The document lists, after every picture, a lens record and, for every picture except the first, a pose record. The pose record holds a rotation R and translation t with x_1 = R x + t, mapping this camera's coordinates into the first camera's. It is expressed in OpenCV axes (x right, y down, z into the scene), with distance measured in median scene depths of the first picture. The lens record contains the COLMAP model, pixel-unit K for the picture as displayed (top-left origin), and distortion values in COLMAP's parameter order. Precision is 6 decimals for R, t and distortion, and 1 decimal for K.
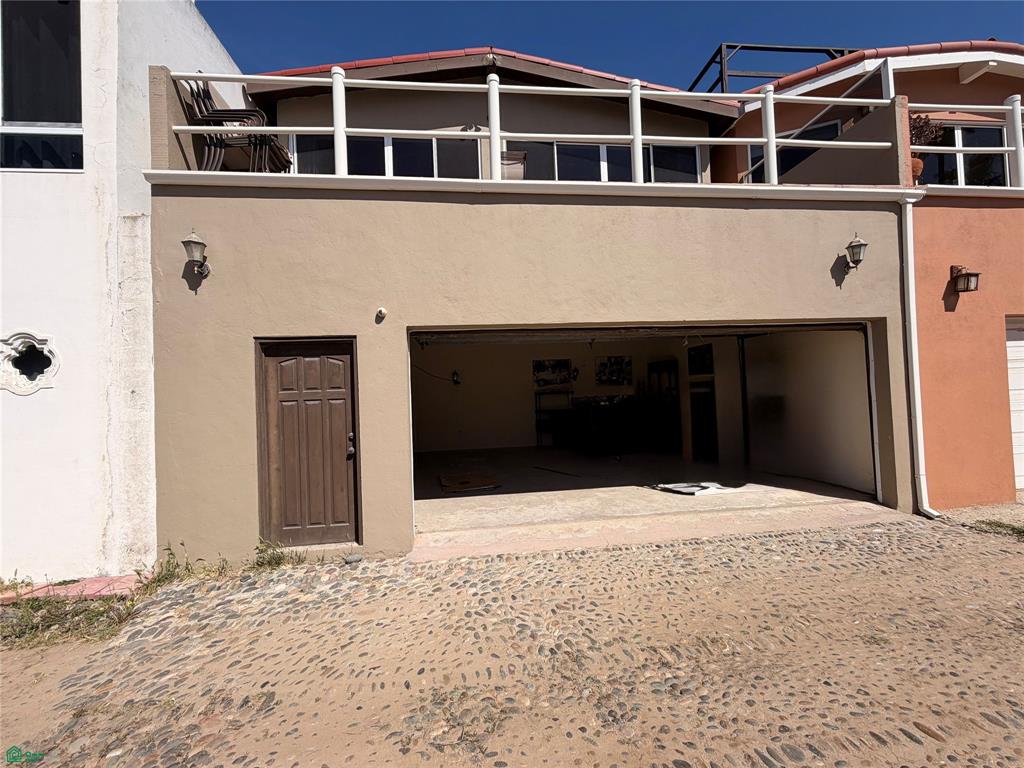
lens RADIAL K [[410.1, 0, 510.3], [0, 410.1, 383.5], [0, 0, 1]] dist [0.003036, 0.000075]
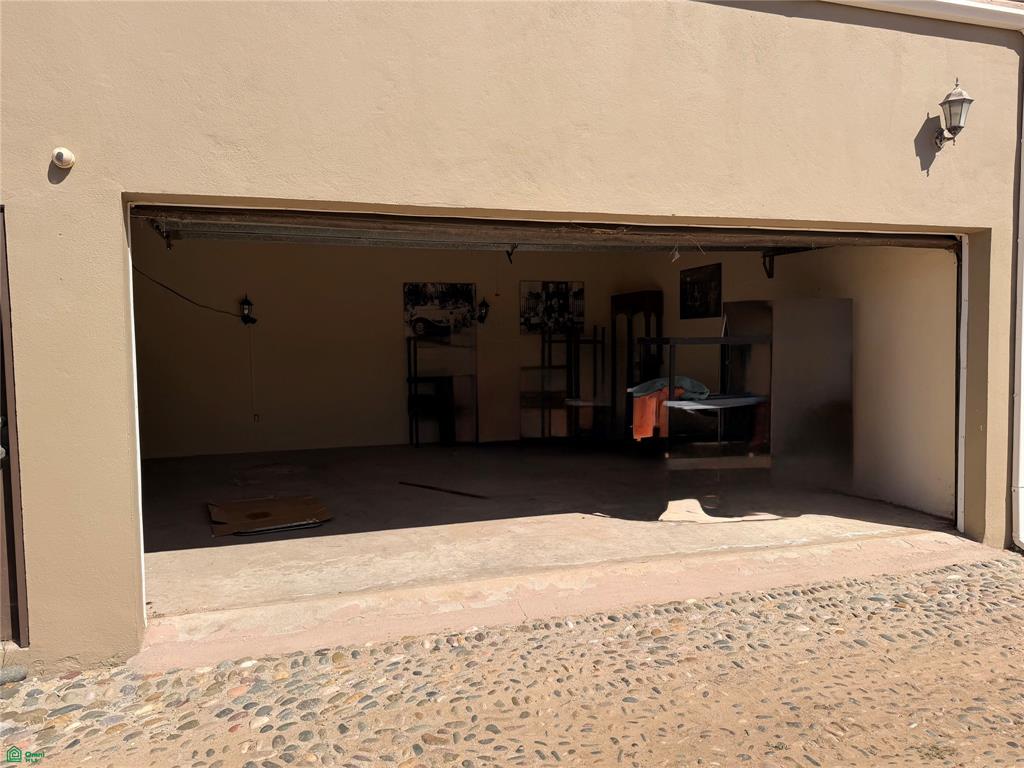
lens RADIAL K [[755.5, 0, 518.2], [0, 755.5, 390.0], [0, 0, 1]] dist [0.041201, -0.044326]
pose [[0.980599, 0.010950, 0.195719, 0.026058], [-0.026371, 0.996731, 0.076362, 0.007541], [-0.194244, -0.080042, 0.977682, 0.031106]]
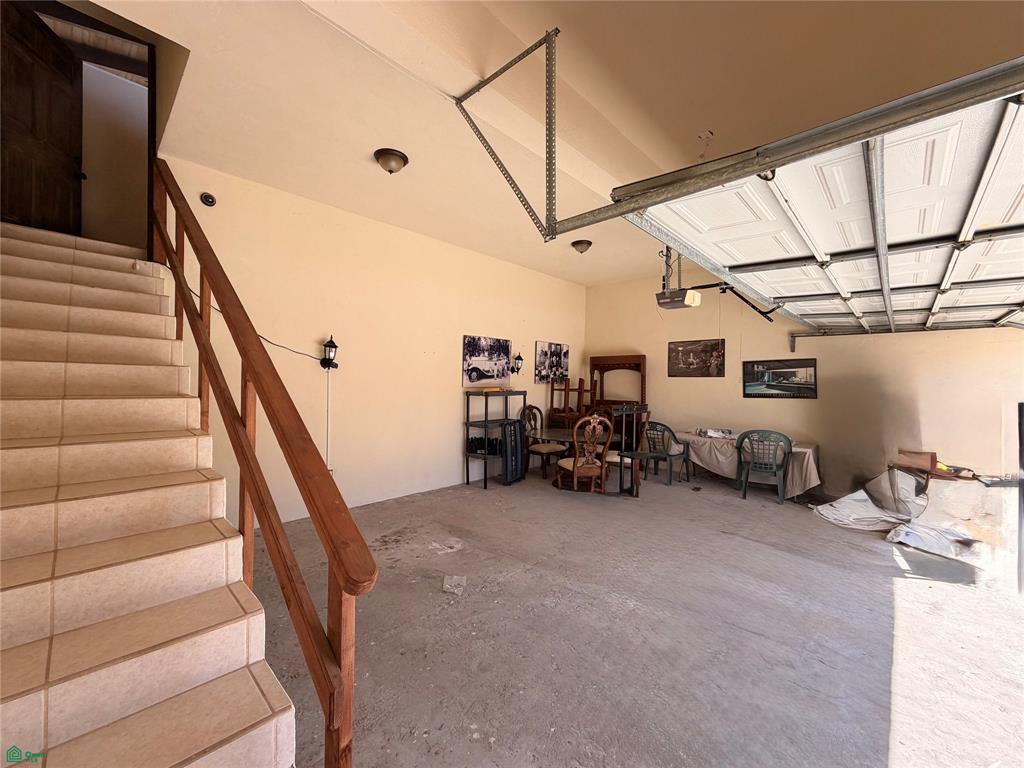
lens RADIAL K [[410.1, 0, 505.8], [0, 410.1, 377.2], [0, 0, 1]] dist [0.003036, 0.000075]
pose [[0.762773, 0.050747, 0.644672, -0.645433], [-0.053650, 0.998445, -0.015117, 0.020291], [-0.644437, -0.023056, 0.764310, 1.264021]]
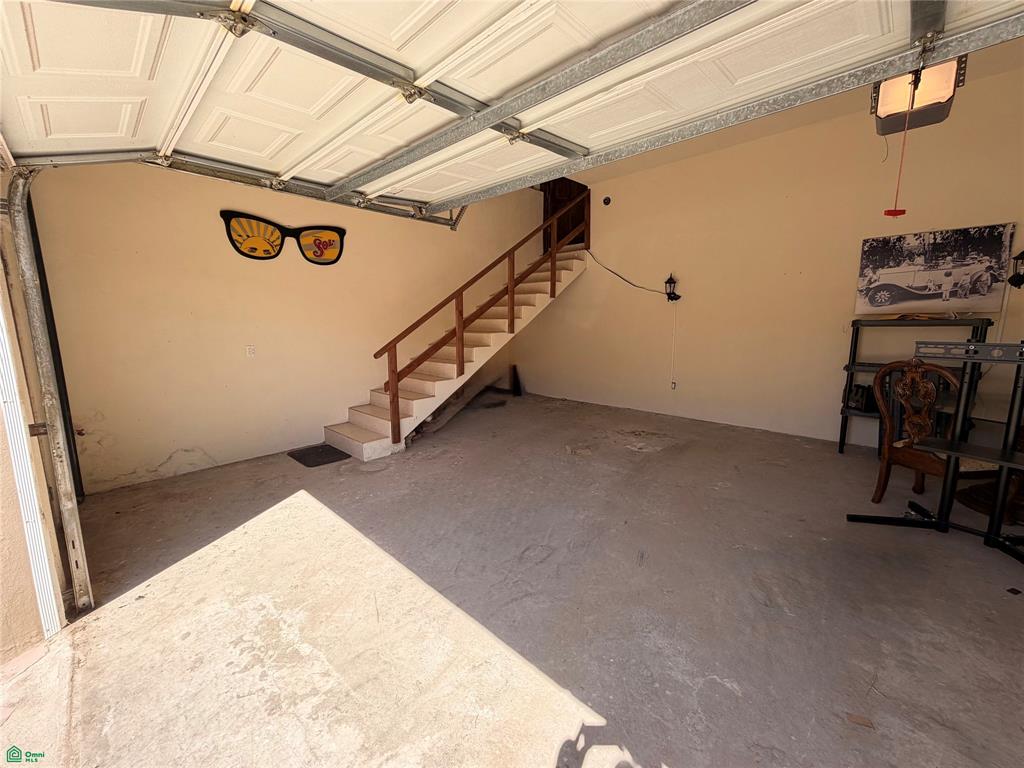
lens RADIAL K [[410.1, 0, 509.5], [0, 410.1, 383.0], [0, 0, 1]] dist [0.003036, 0.000075]
pose [[0.638234, 0.148267, -0.755430, 0.385168], [0.000630, 0.981178, 0.193106, 0.010745], [0.769842, -0.123723, 0.626127, 1.113920]]
